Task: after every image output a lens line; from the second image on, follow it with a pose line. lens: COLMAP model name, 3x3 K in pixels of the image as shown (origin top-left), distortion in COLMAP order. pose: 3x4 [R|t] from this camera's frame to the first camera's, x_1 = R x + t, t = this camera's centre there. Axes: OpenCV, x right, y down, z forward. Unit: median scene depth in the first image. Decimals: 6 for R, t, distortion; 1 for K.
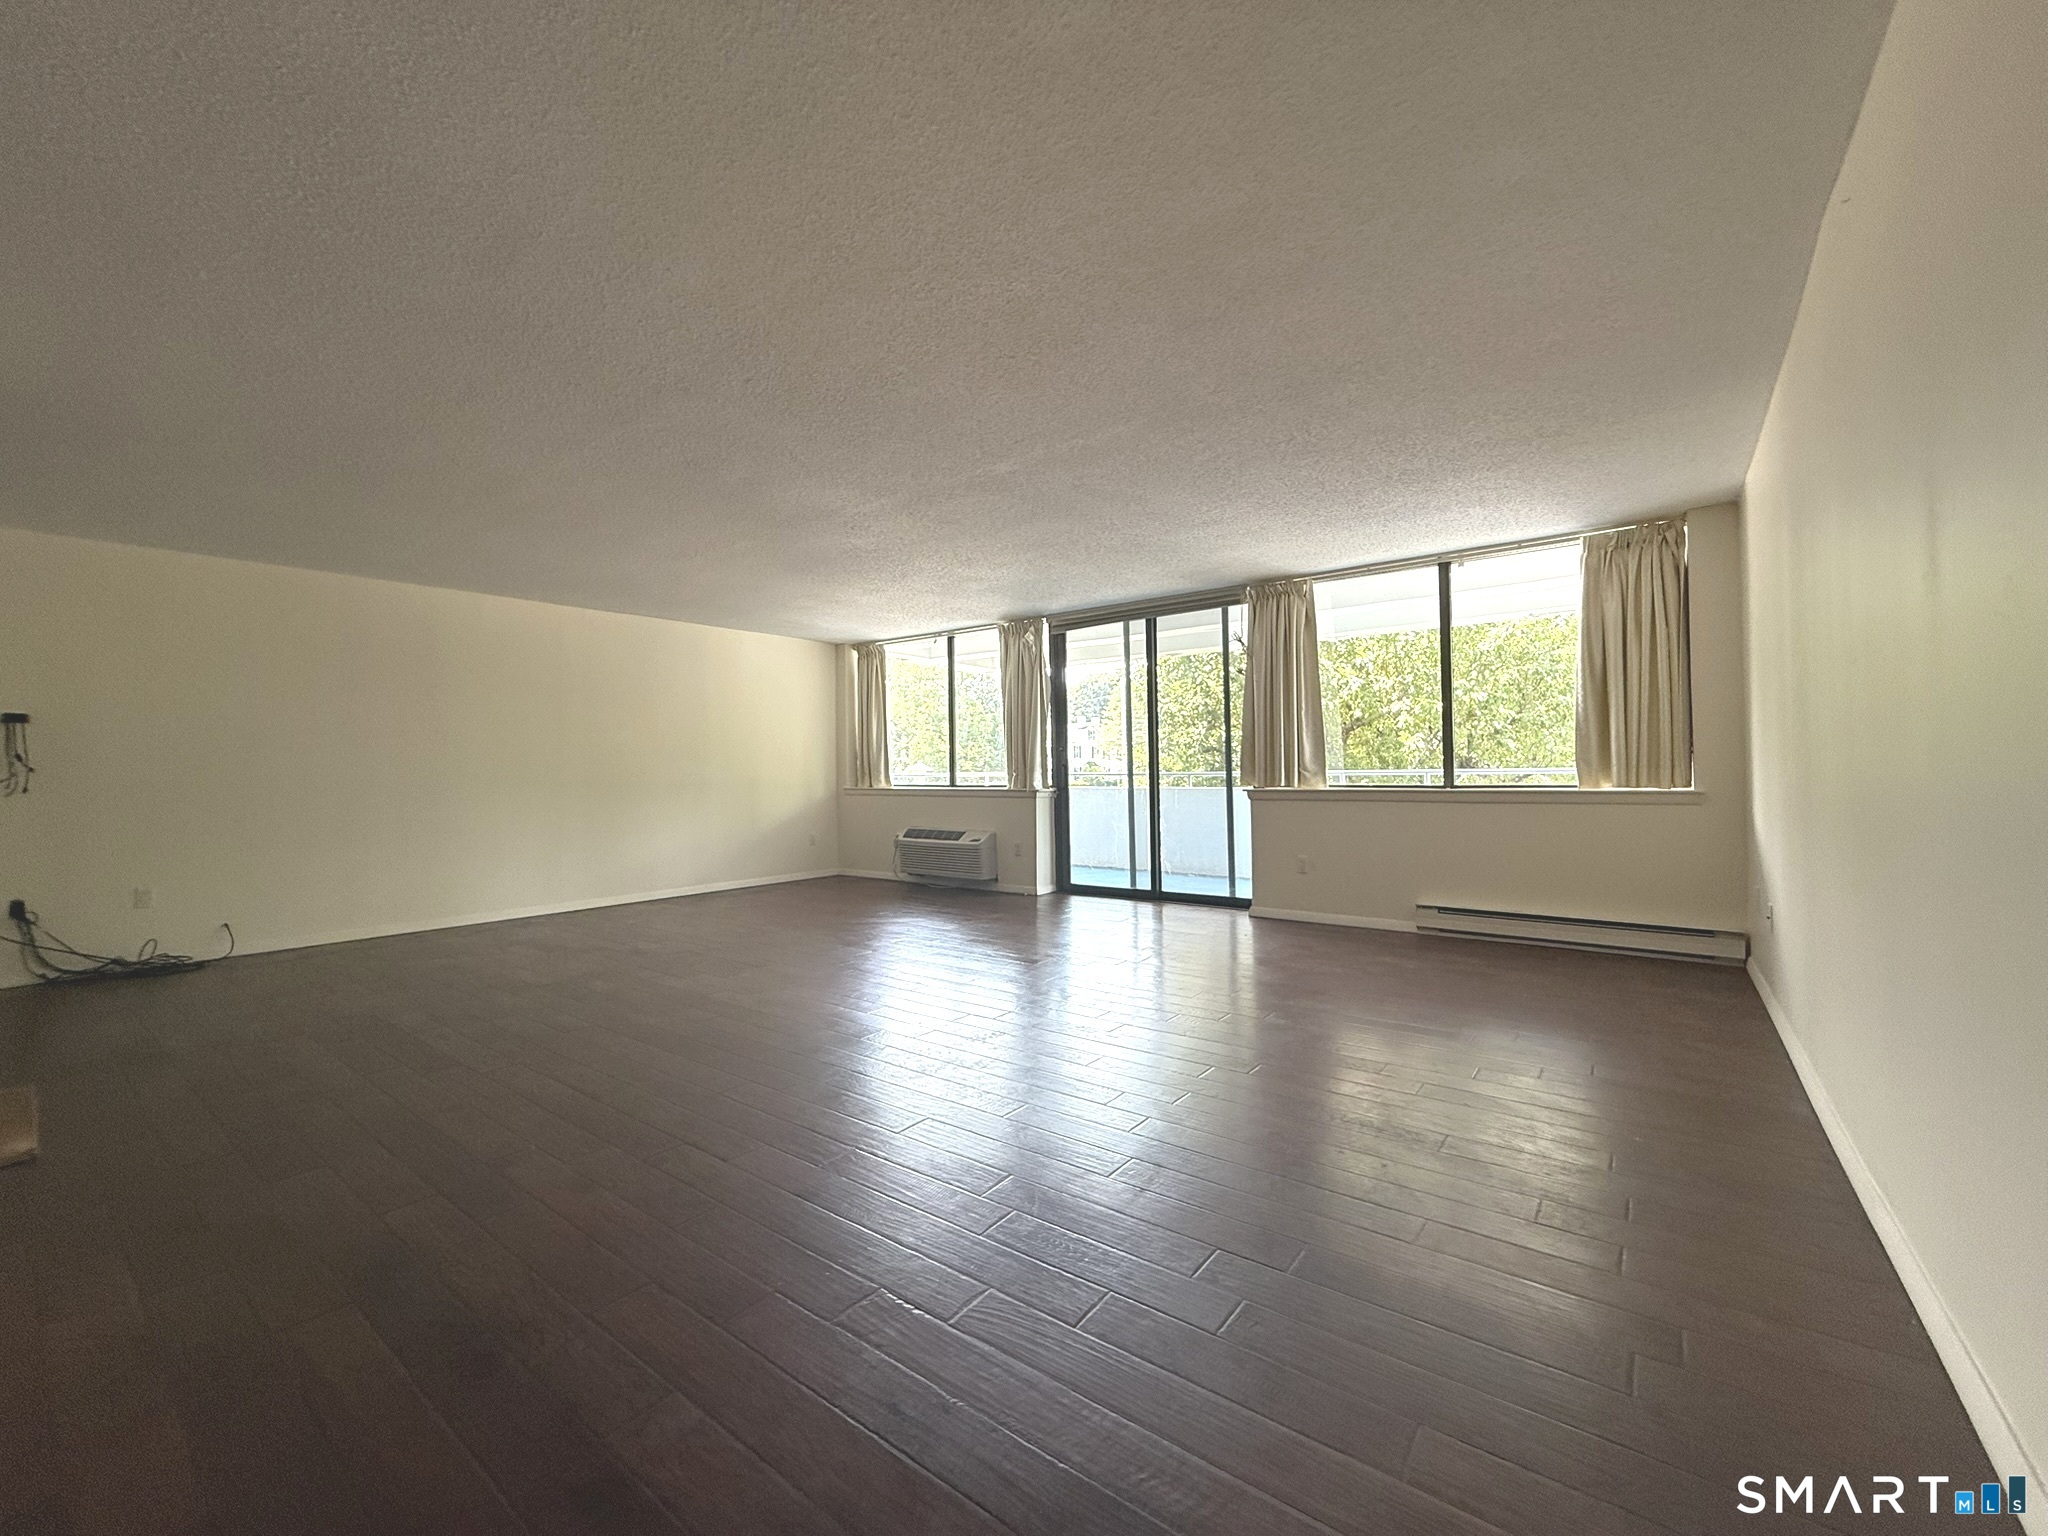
lens RADIAL K [[836.0, 0, 1024.0], [0, 836.0, 768.0], [0, 0, 1]] dist [0.032627, 0.000005]
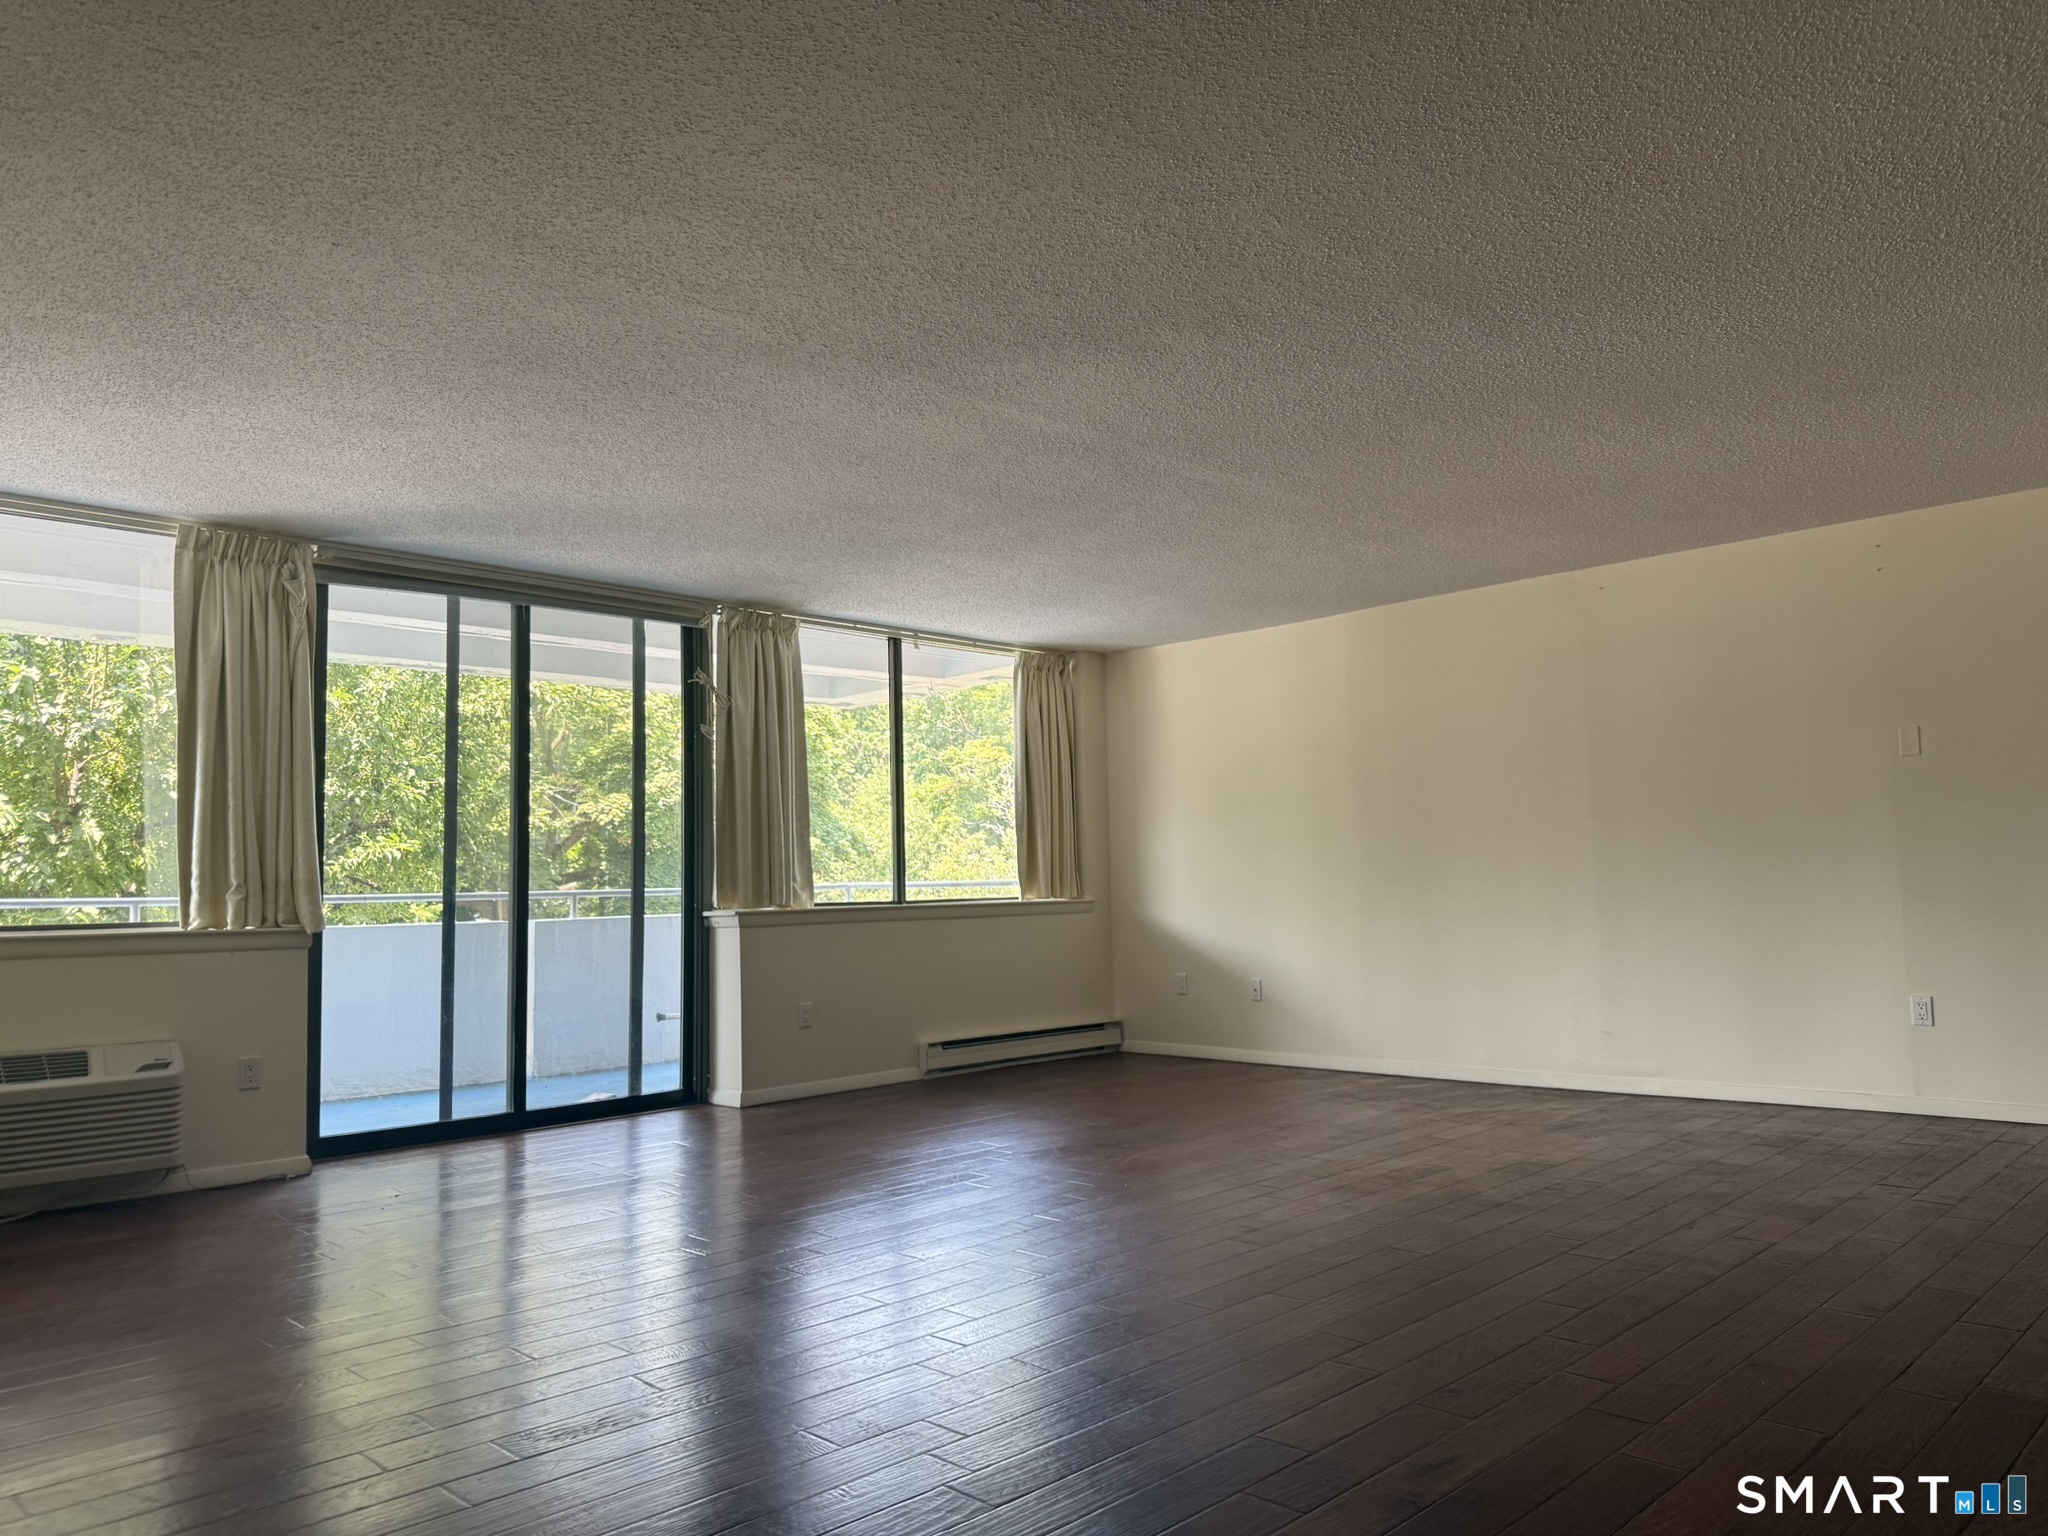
lens RADIAL K [[1451.0, 0, 1021.3], [0, 1451.0, 775.1], [0, 0, 1]] dist [0.031871, -0.053549]
pose [[0.117778, 0.080725, 0.989753, -0.916093], [0.007754, 0.996585, -0.082205, 0.015111], [-0.993010, 0.017357, 0.116750, 0.707154]]
